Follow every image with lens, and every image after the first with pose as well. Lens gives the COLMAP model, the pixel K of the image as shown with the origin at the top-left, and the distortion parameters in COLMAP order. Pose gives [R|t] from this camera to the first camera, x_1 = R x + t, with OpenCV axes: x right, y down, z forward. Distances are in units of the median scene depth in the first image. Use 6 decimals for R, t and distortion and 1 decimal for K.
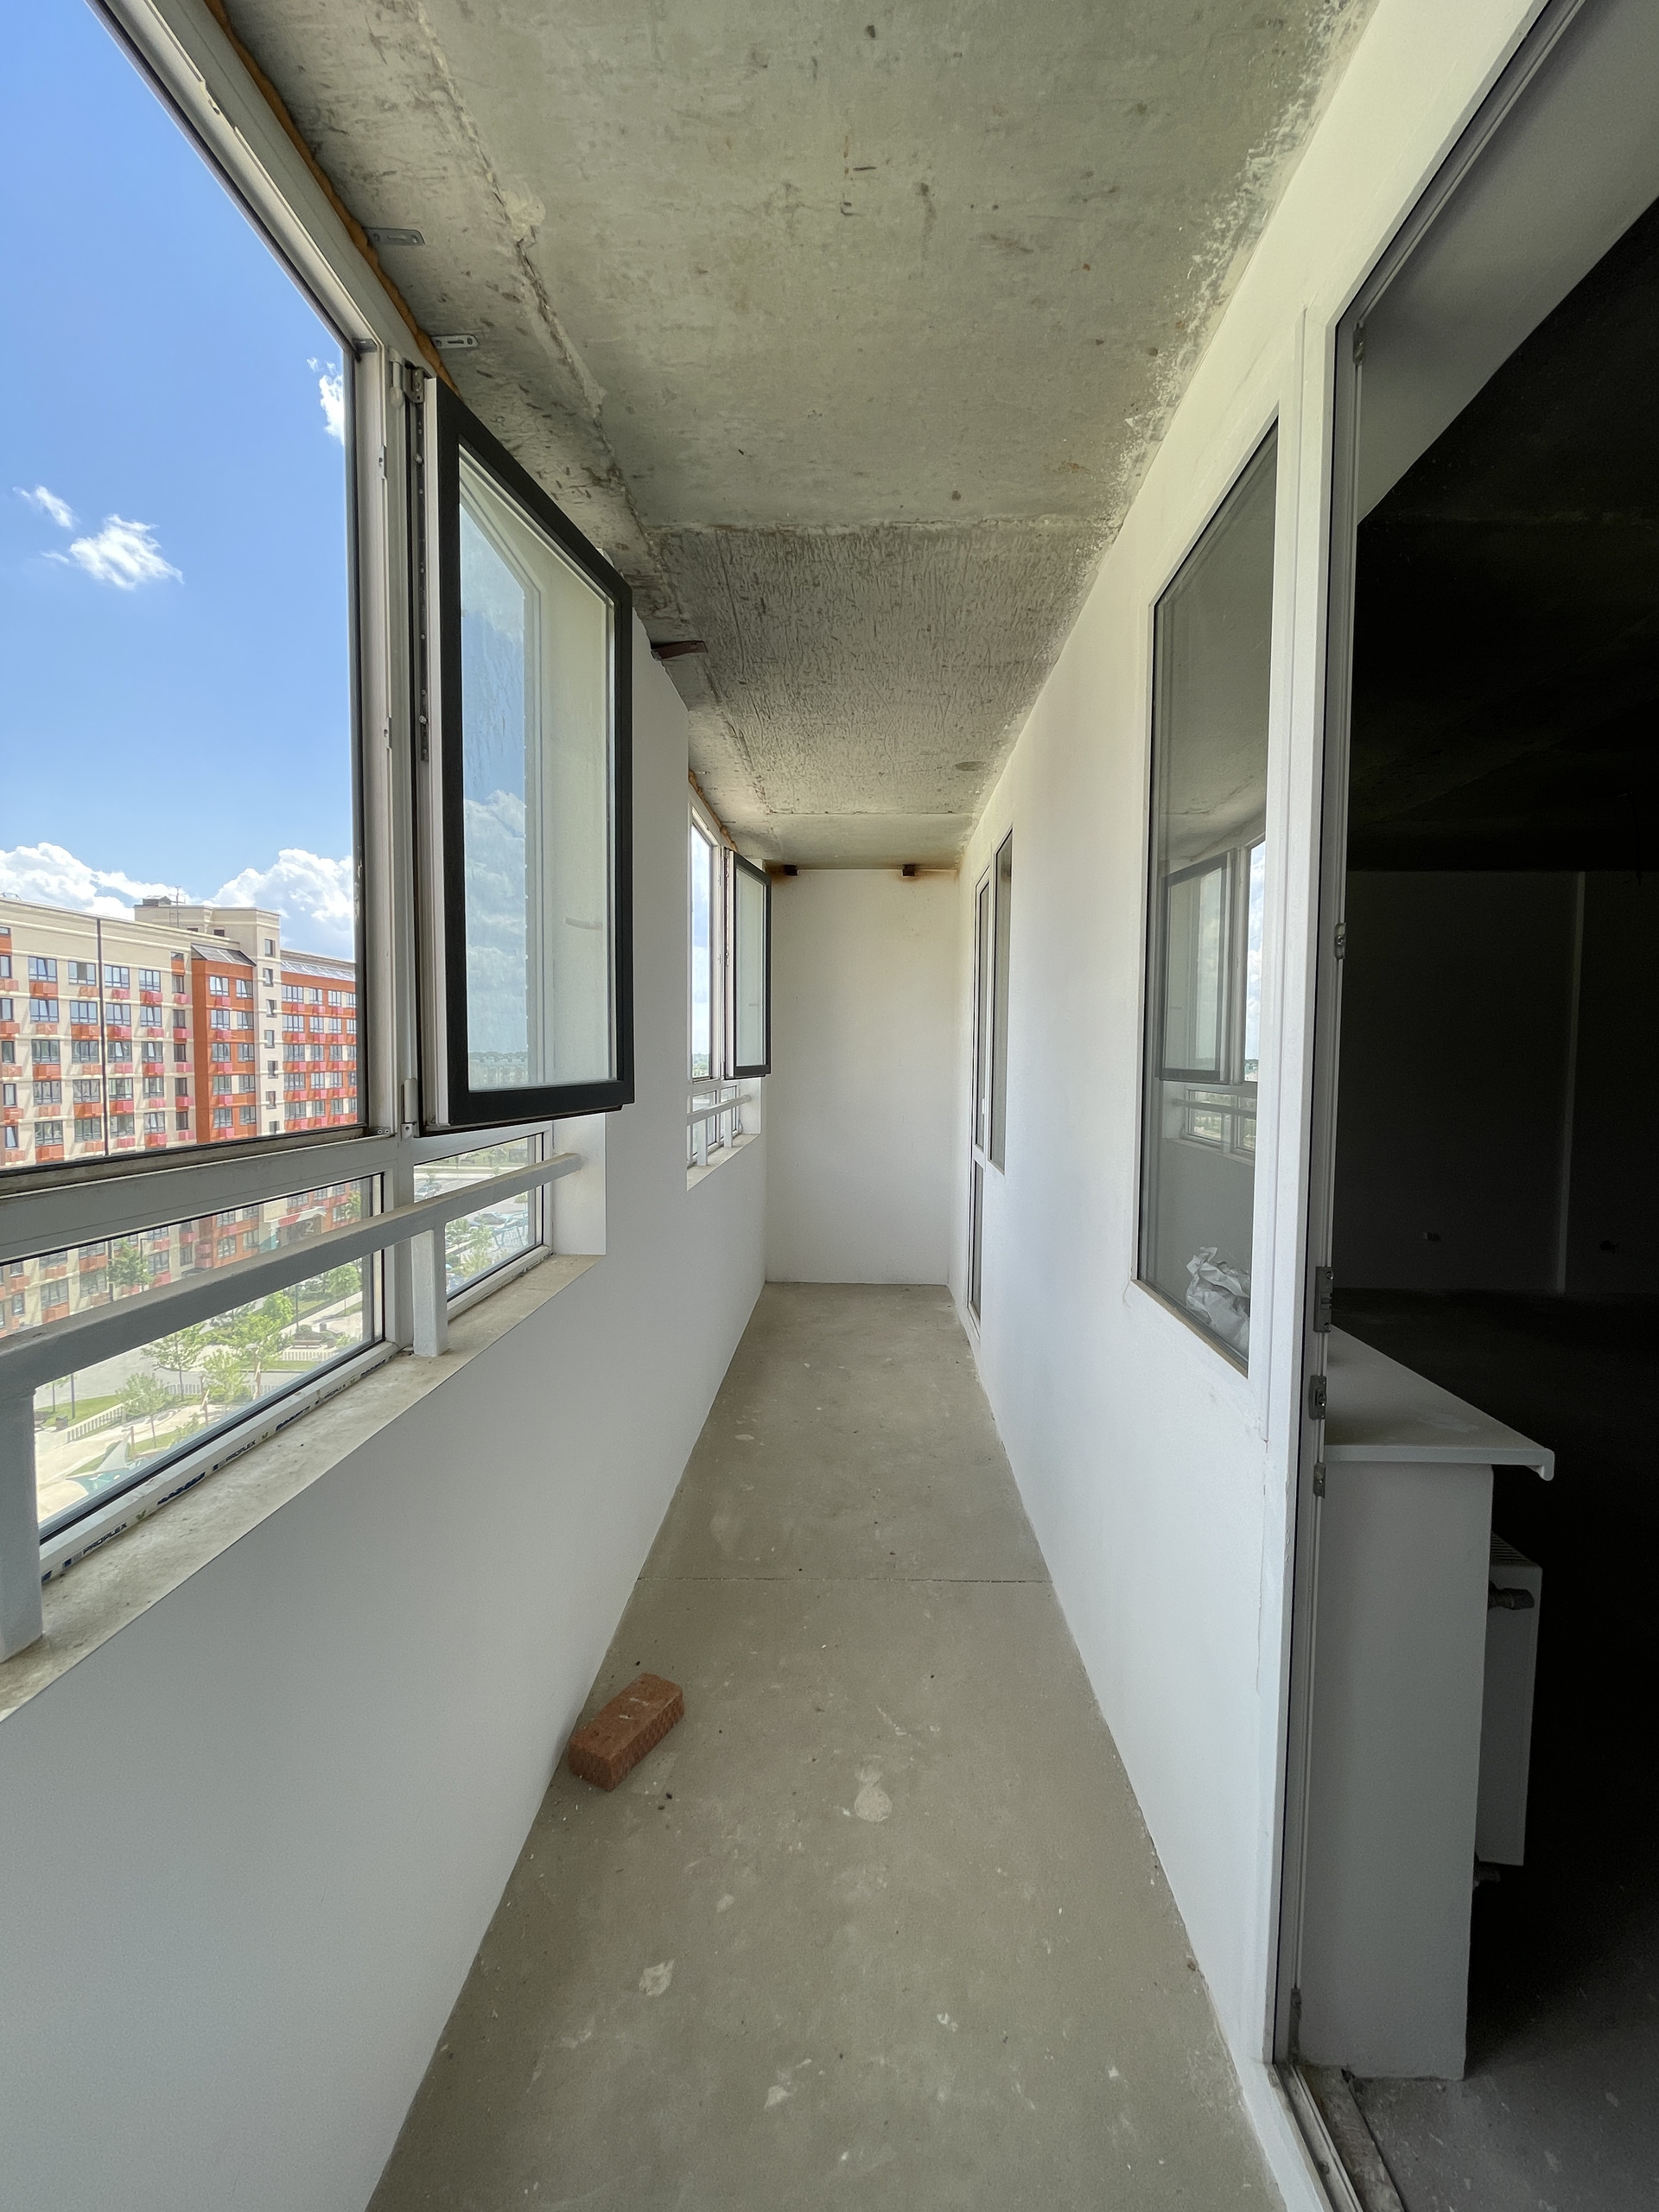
lens RADIAL K [[888.3, 0, 829.5], [0, 888.3, 1106.0], [0, 0, 1]] dist [0.001391, 0.000145]
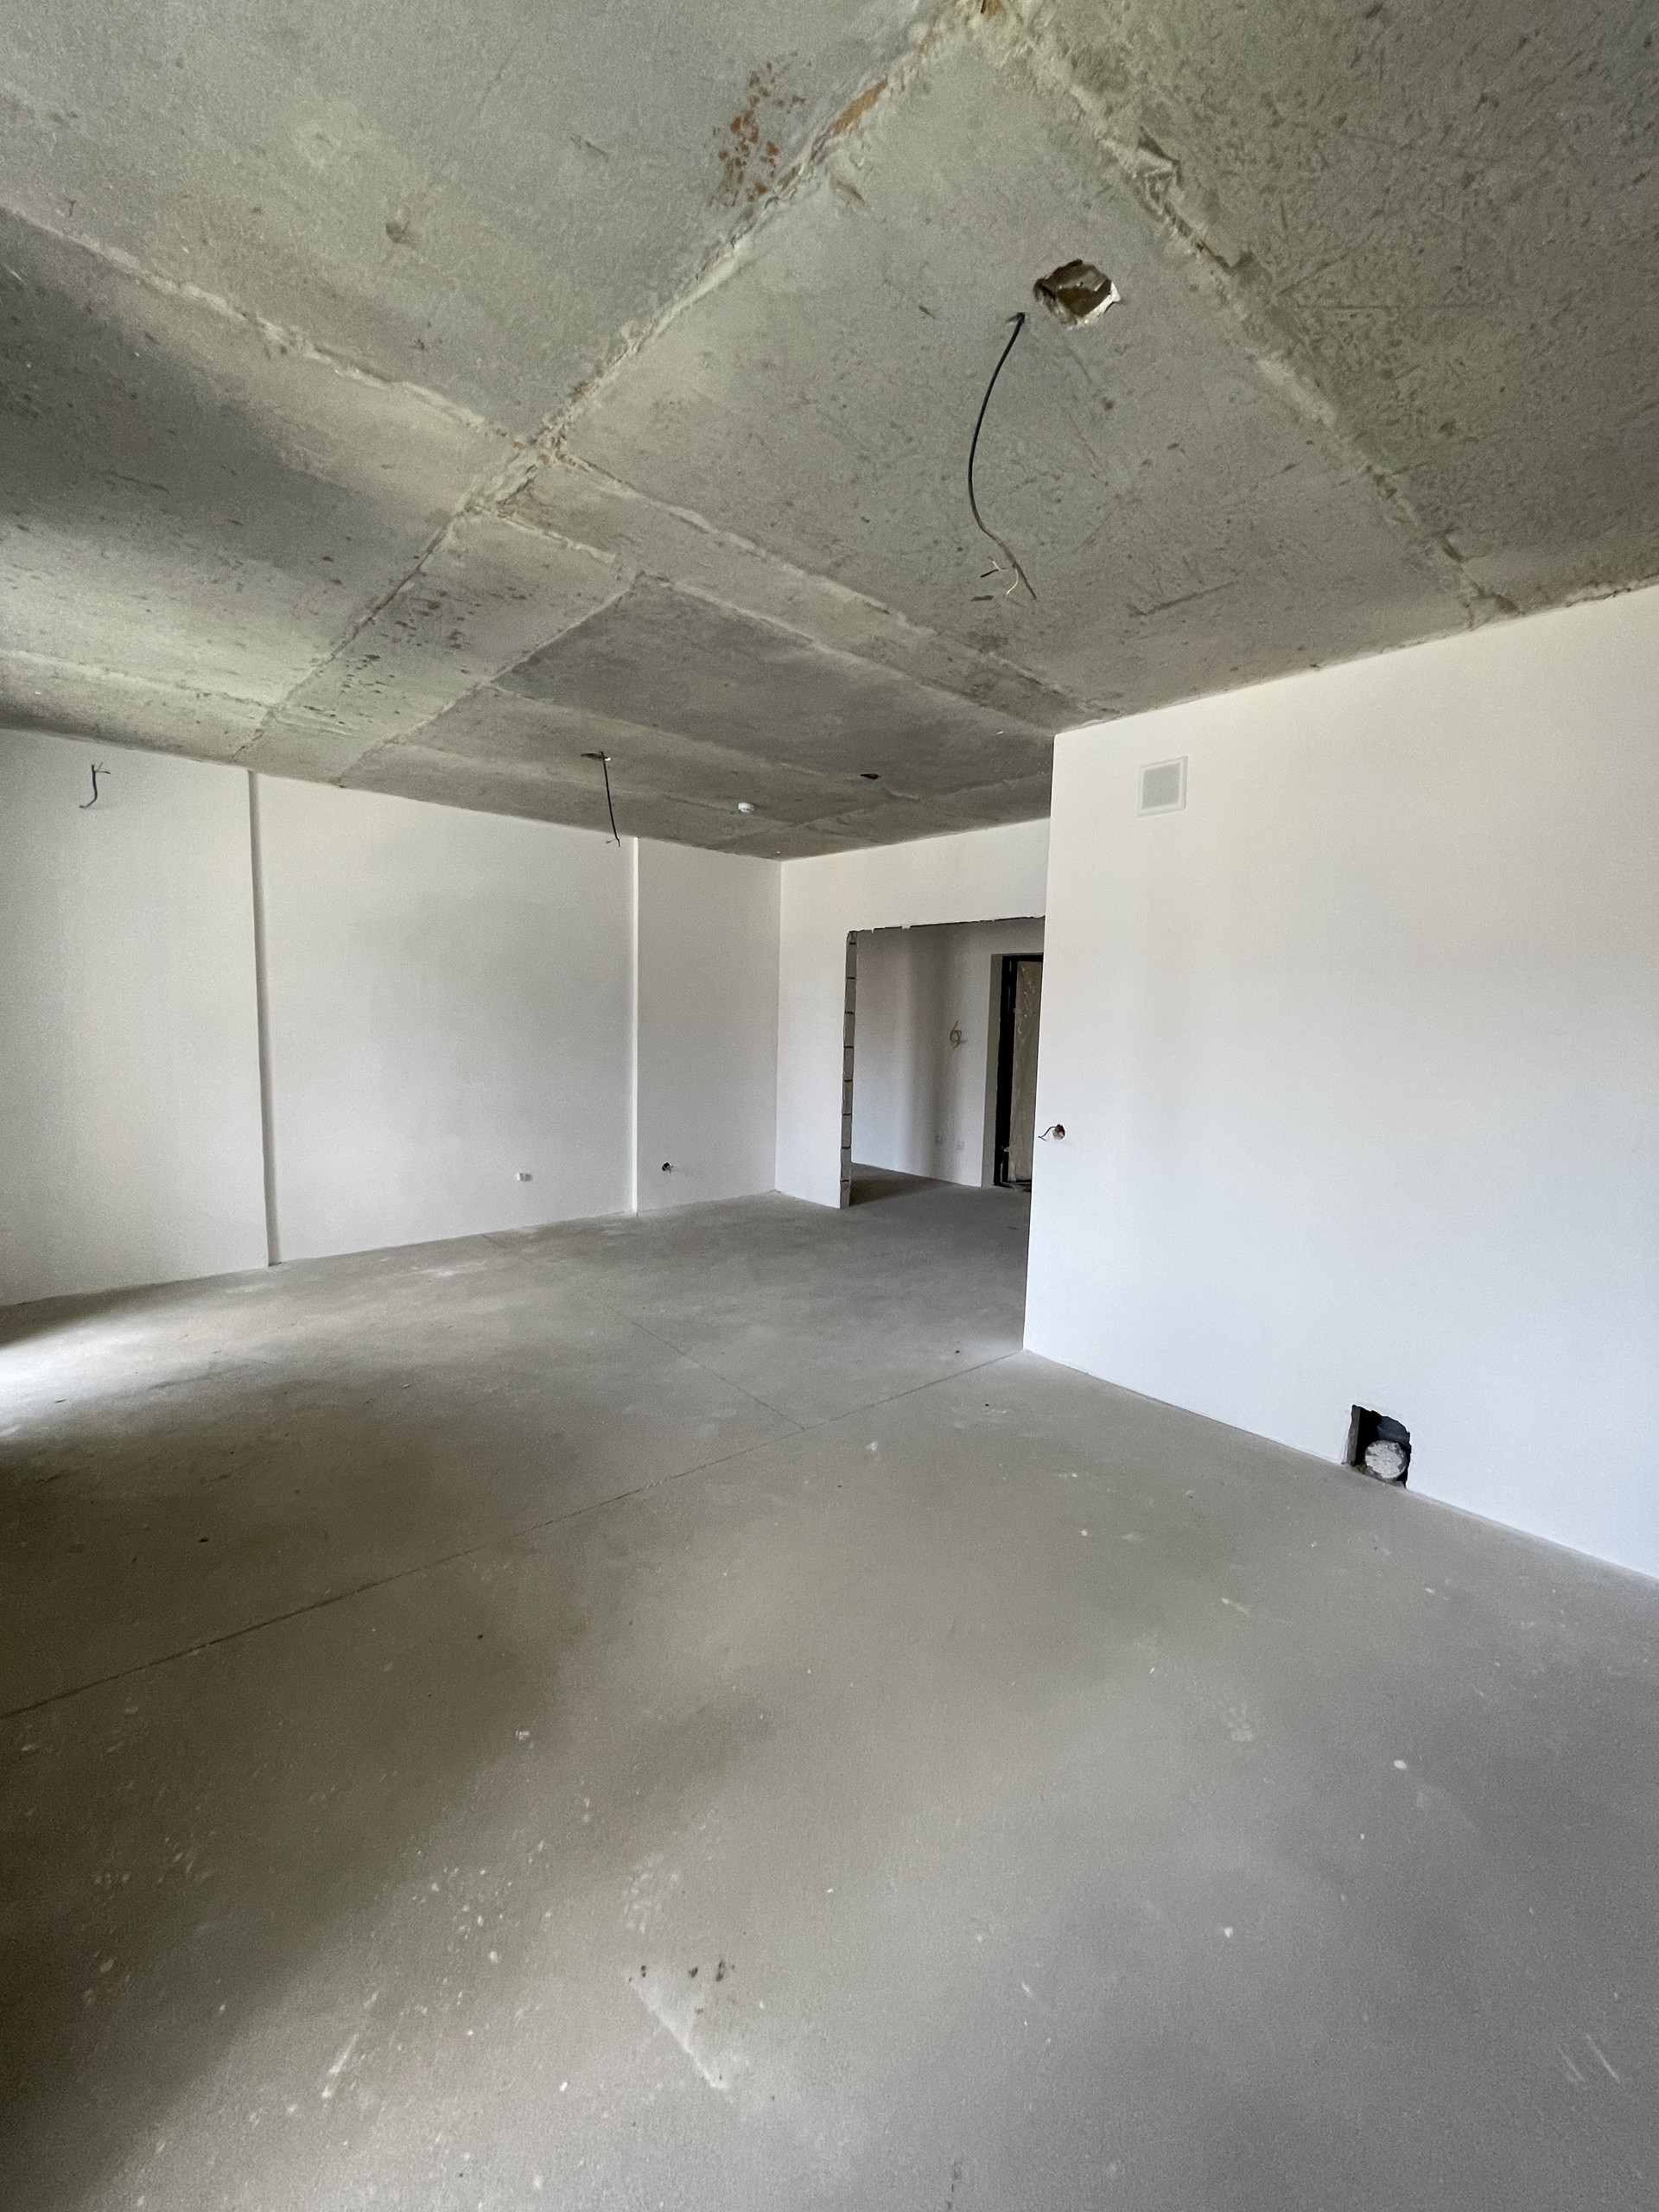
lens RADIAL K [[894.6, 0, 851.8], [0, 894.6, 1103.7], [0, 0, 1]] dist [-0.000645, -0.000043]
pose [[0.704109, -0.061158, 0.707454, 0.222923], [0.018708, 0.997536, 0.067616, -0.000134], [-0.709846, -0.034374, 0.703518, 0.007844]]
